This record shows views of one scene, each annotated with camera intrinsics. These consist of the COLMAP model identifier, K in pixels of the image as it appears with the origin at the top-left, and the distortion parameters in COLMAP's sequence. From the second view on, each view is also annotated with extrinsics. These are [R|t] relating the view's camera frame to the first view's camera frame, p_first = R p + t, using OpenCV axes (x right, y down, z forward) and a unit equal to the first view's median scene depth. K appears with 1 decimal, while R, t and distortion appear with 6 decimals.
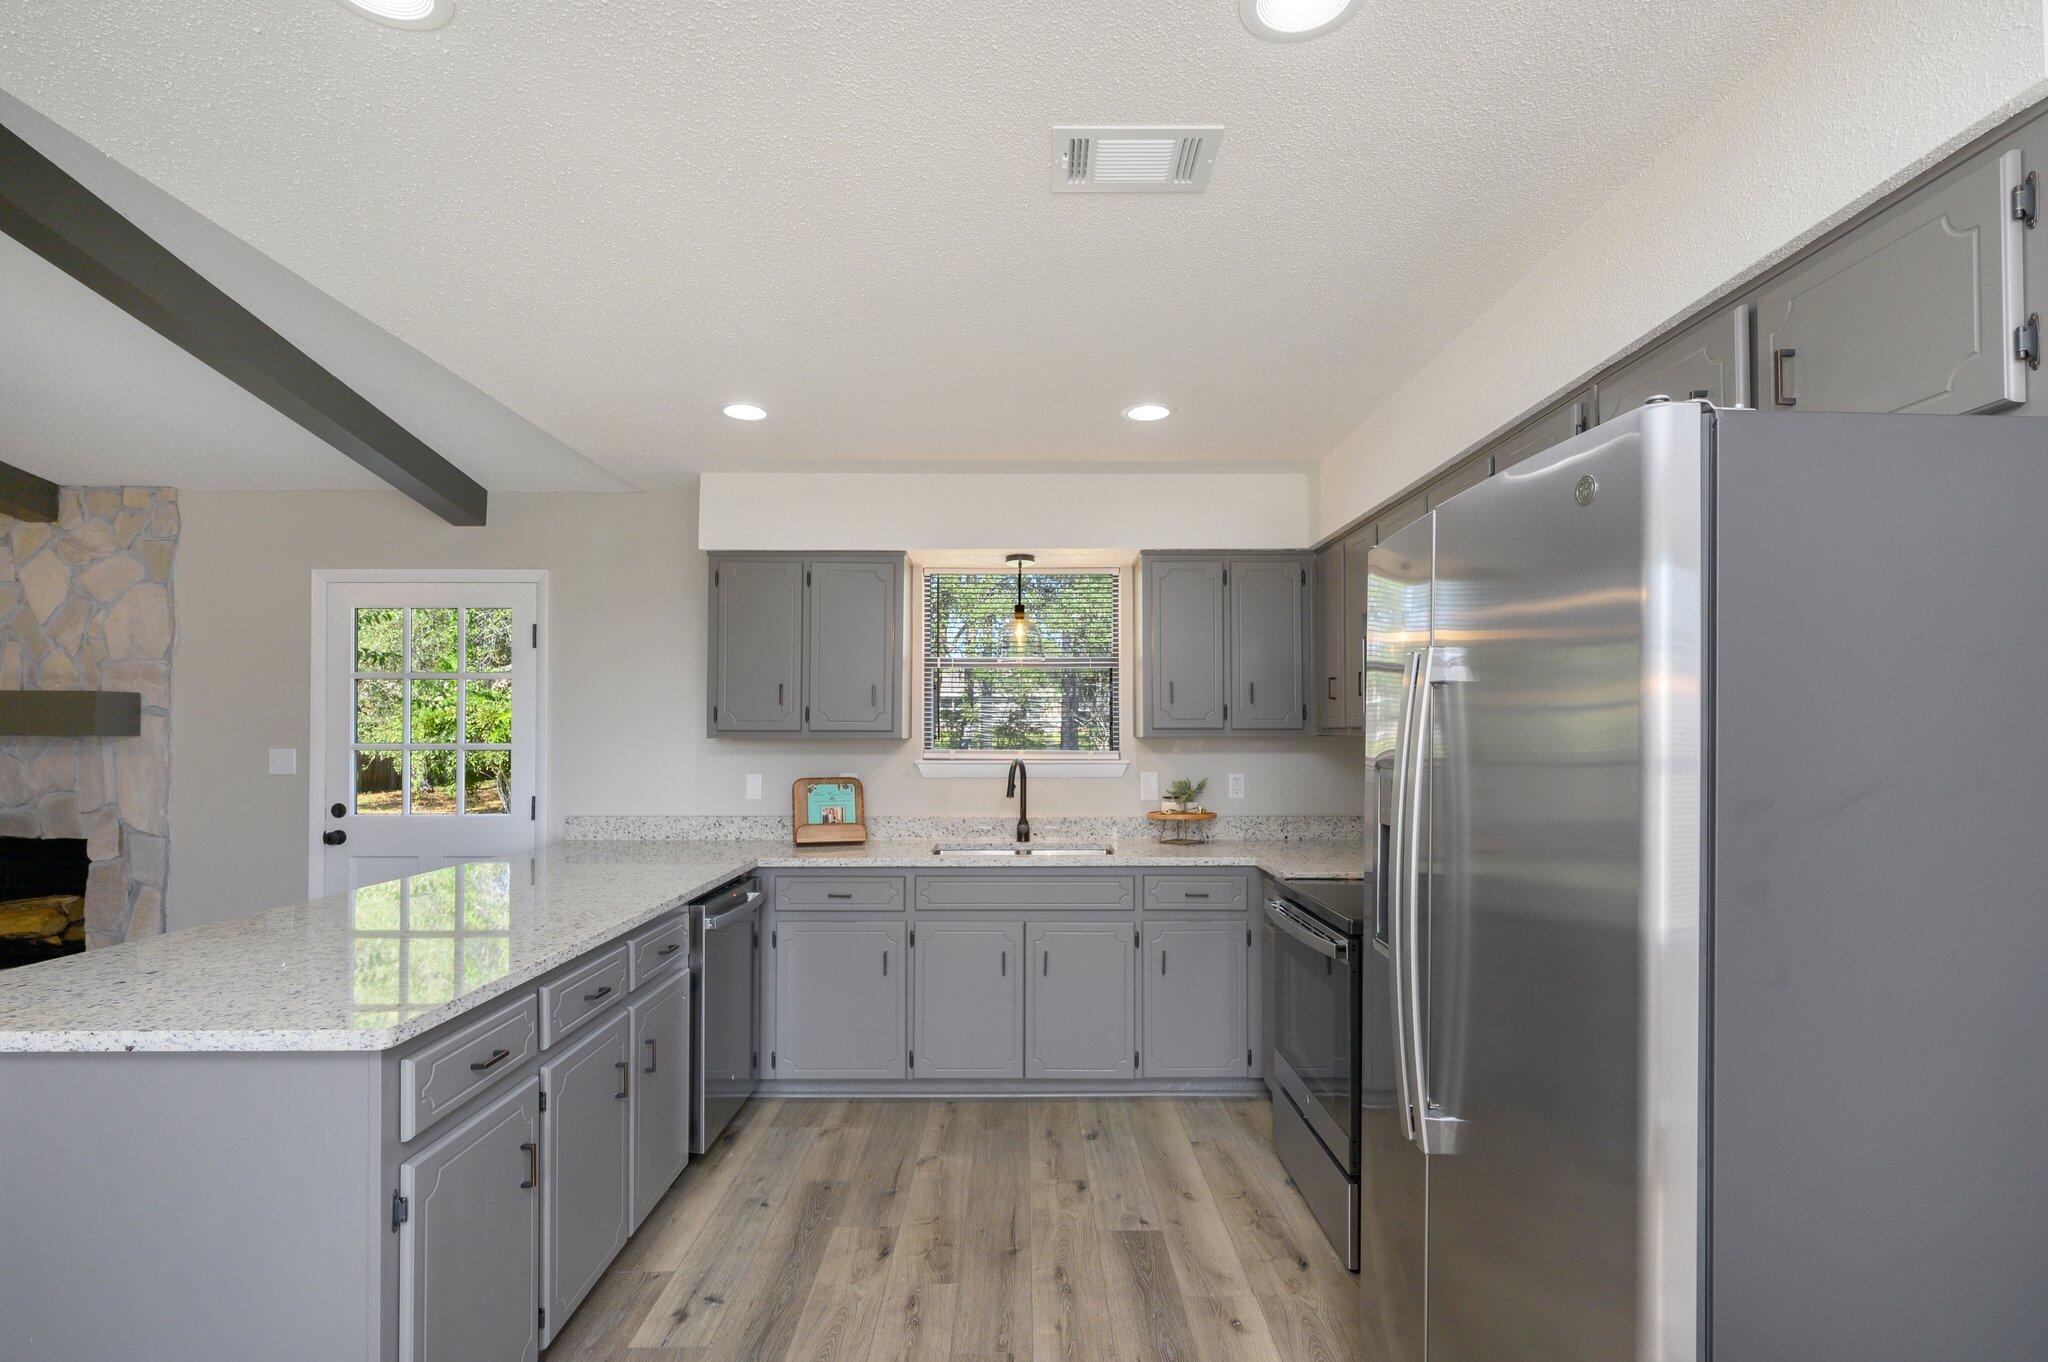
lens RADIAL K [[964.0, 0, 1032.7], [0, 964.0, 722.0], [0, 0, 1]] dist [-0.003876, 0.000520]
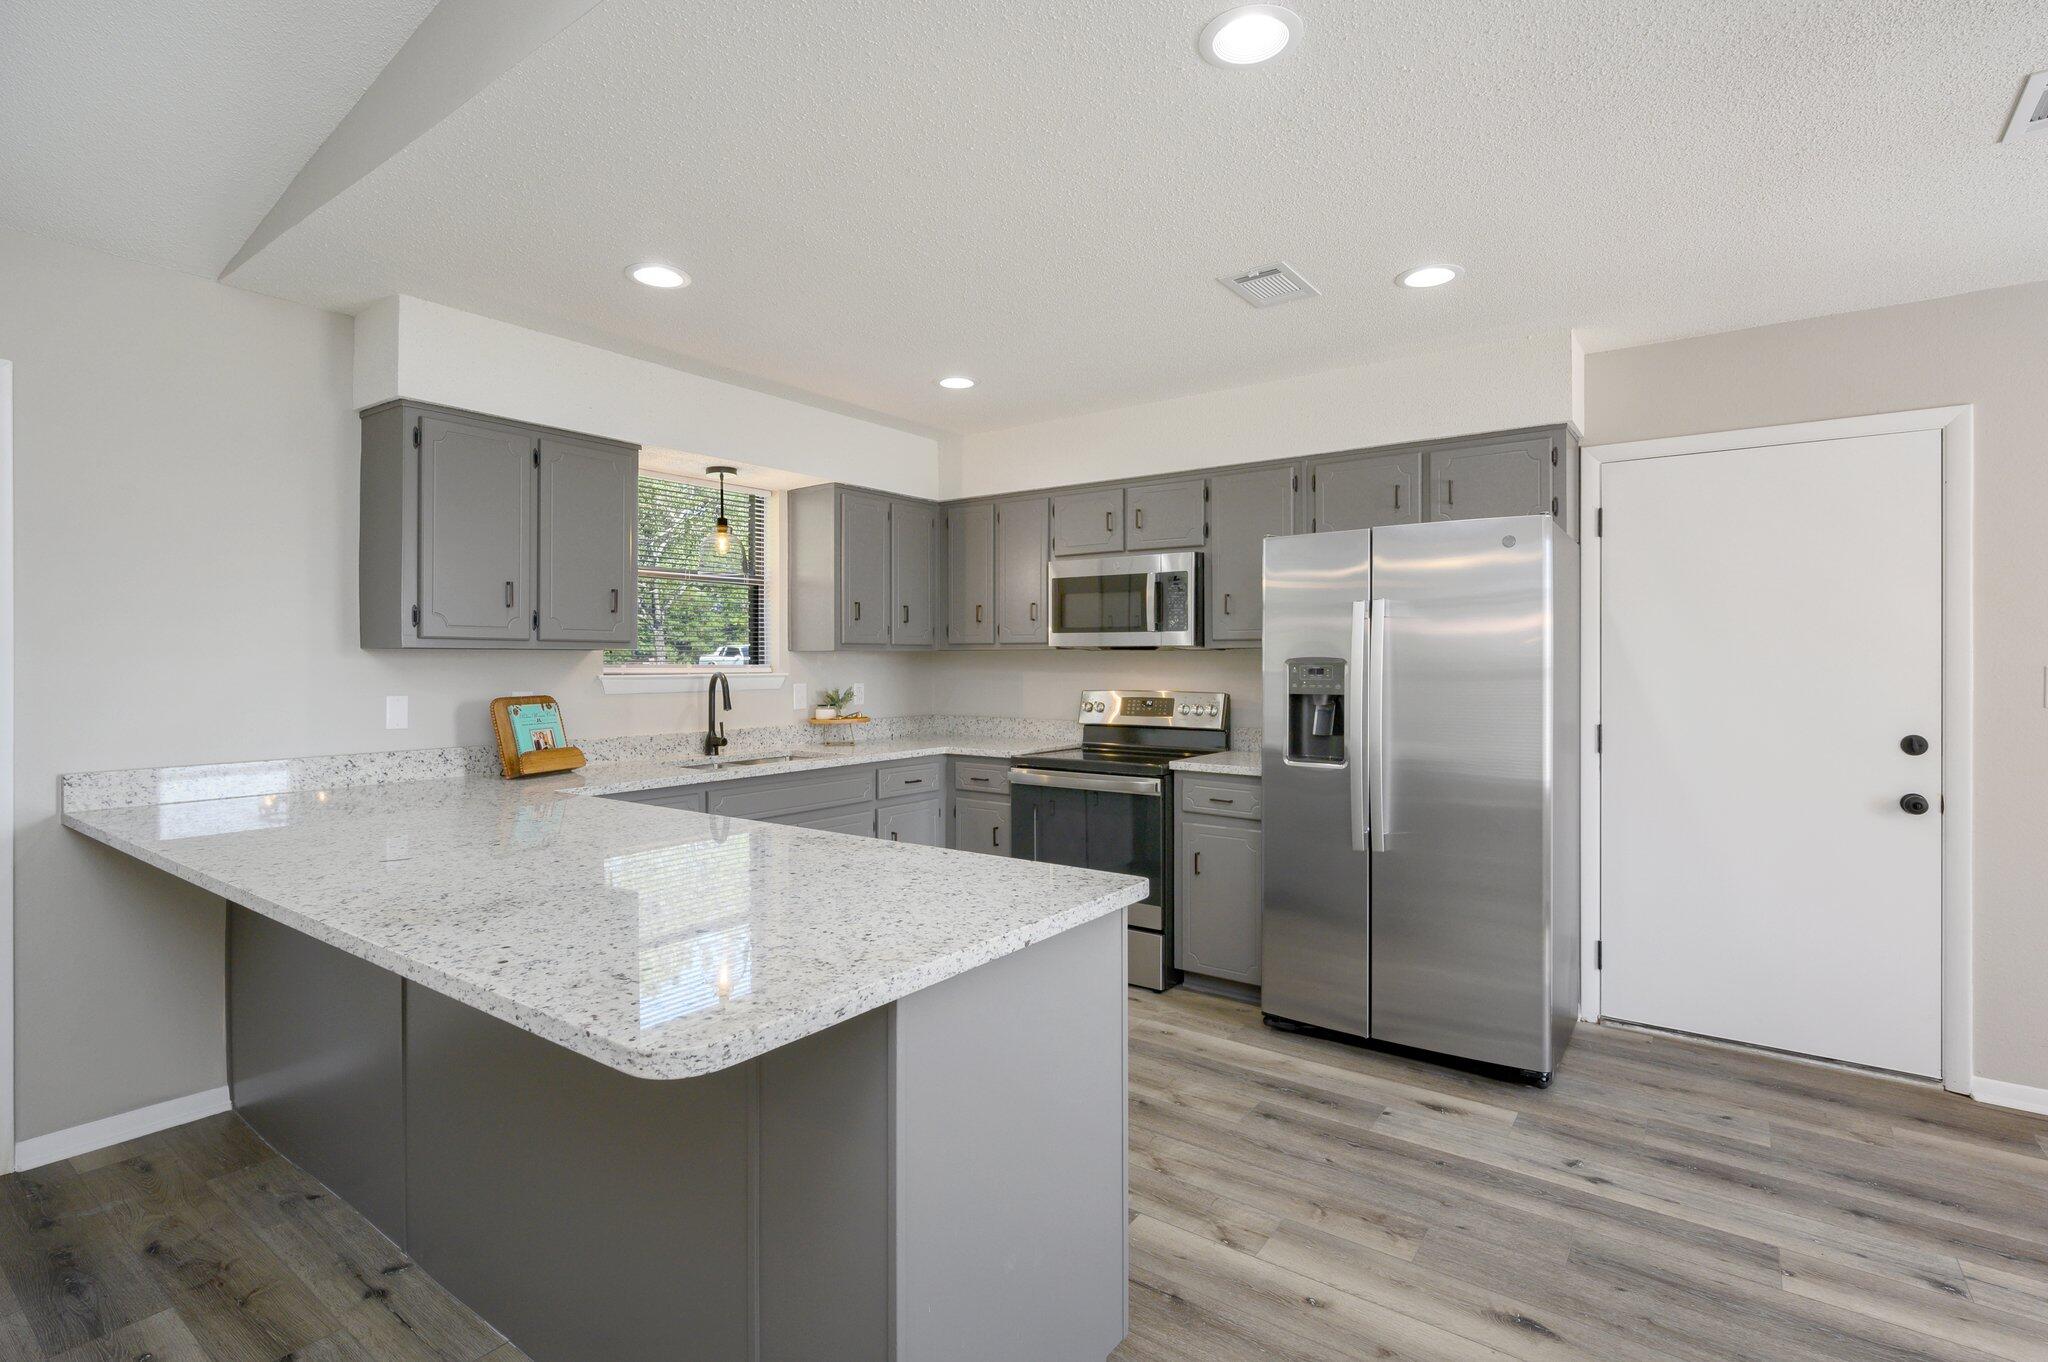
lens RADIAL K [[964.0, 0, 1022.8], [0, 964.0, 659.1], [0, 0, 1]] dist [-0.003876, 0.000520]
pose [[0.600611, 0.000677, 0.799541, -0.625771], [-0.009357, 0.999937, 0.006182, 0.016086], [-0.799487, -0.011194, 0.600580, 0.151363]]
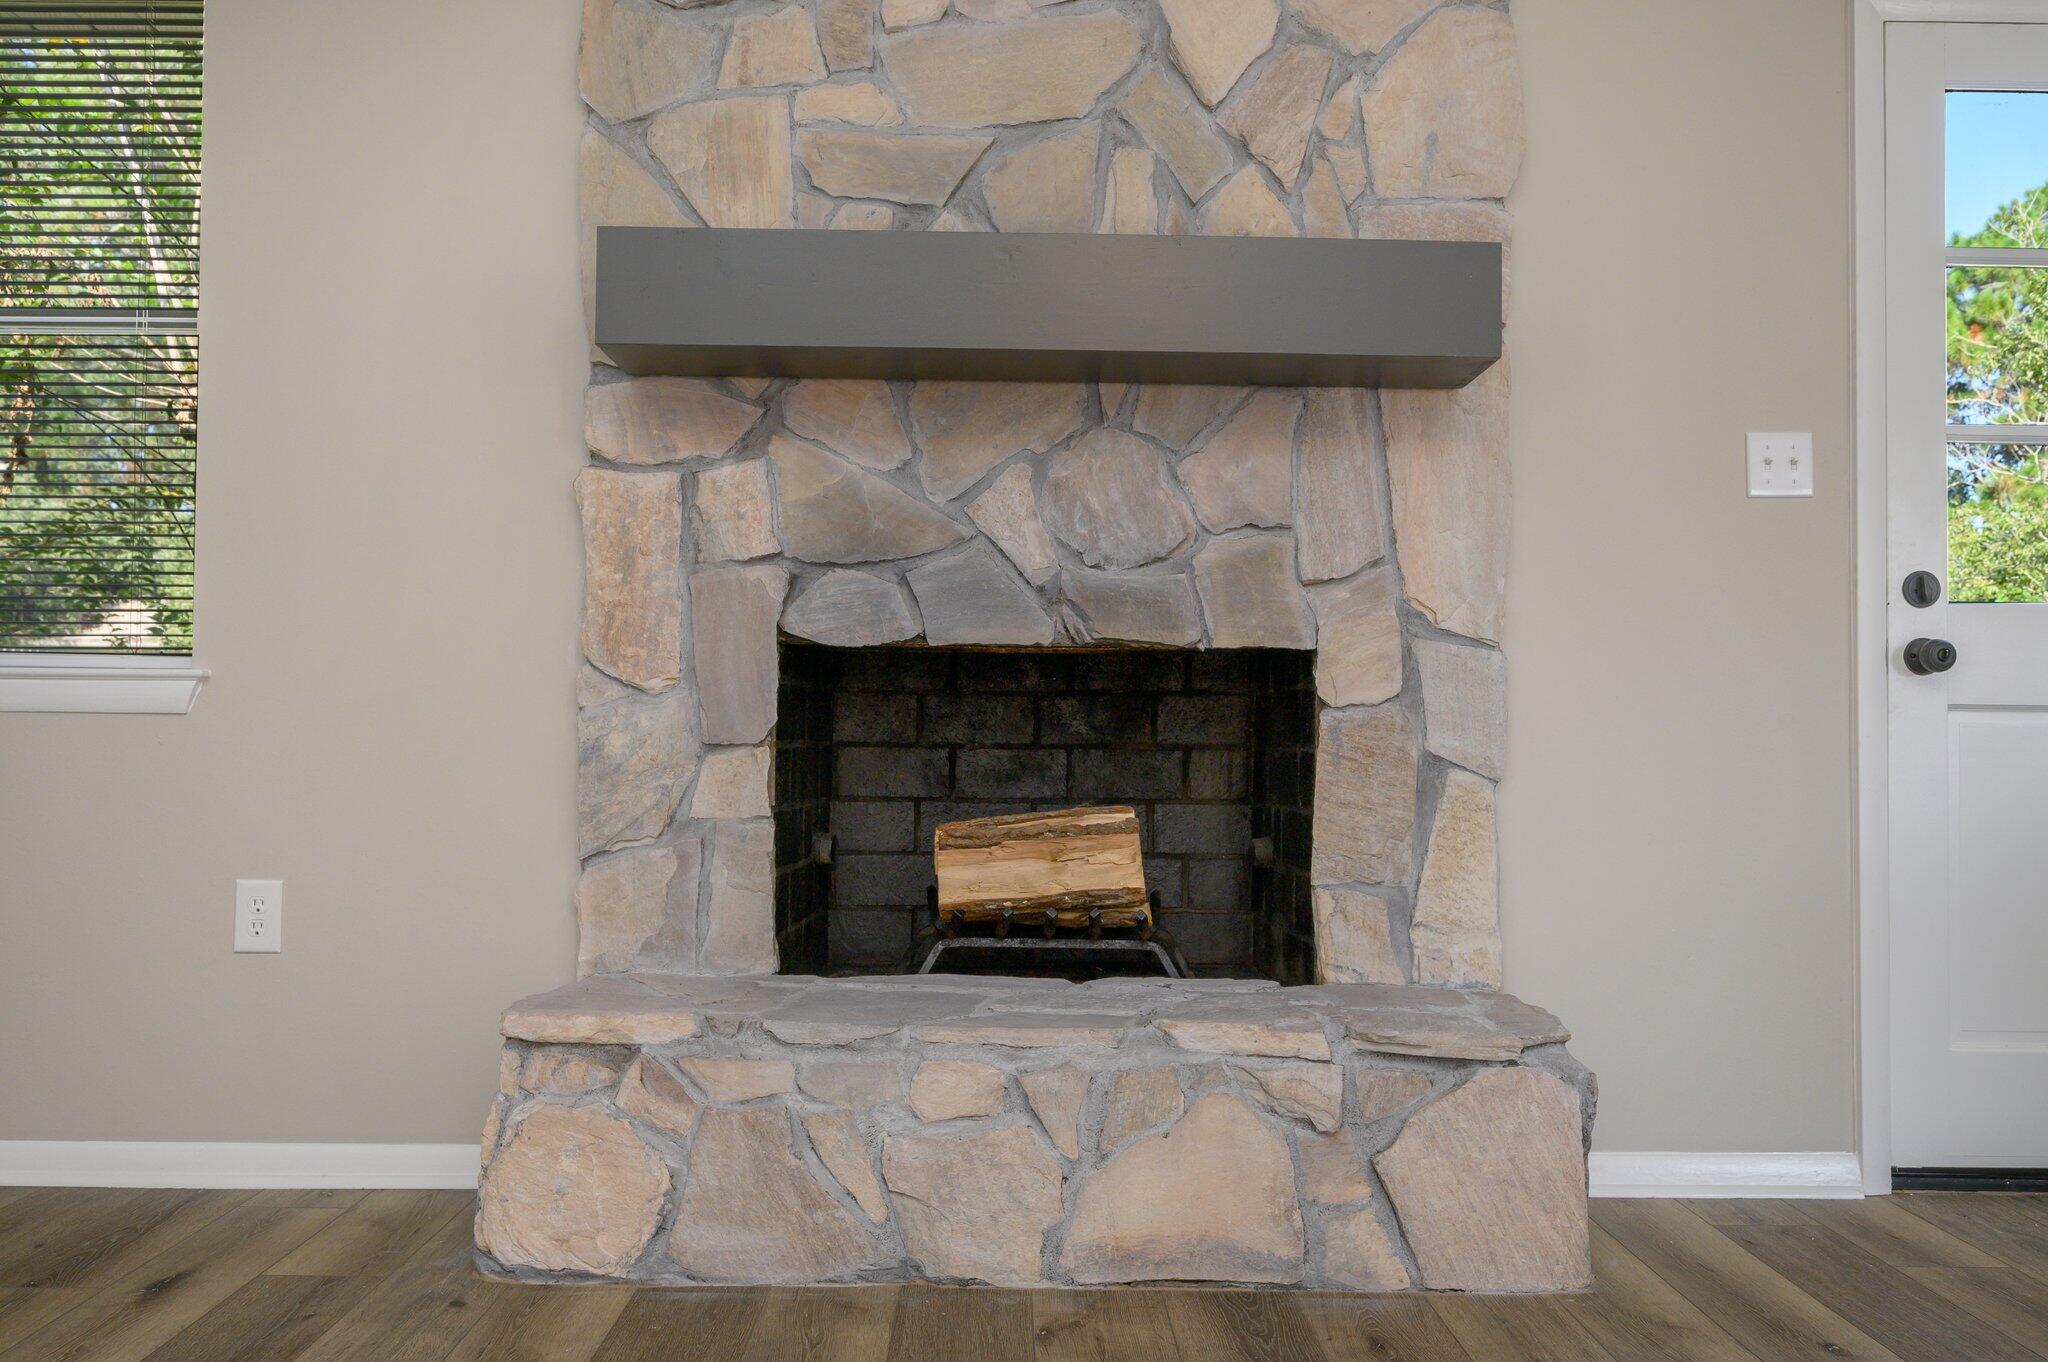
lens RADIAL K [[1508.9, 0, 1019.9], [0, 1508.9, 686.4], [0, 0, 1]] dist [0.004046, 0.004869]
pose [[0.999930, 0.011717, 0.001324, -1.133180], [-0.011699, 0.999841, -0.013424, 0.150120], [-0.001481, 0.013407, 0.999909, 0.389870]]
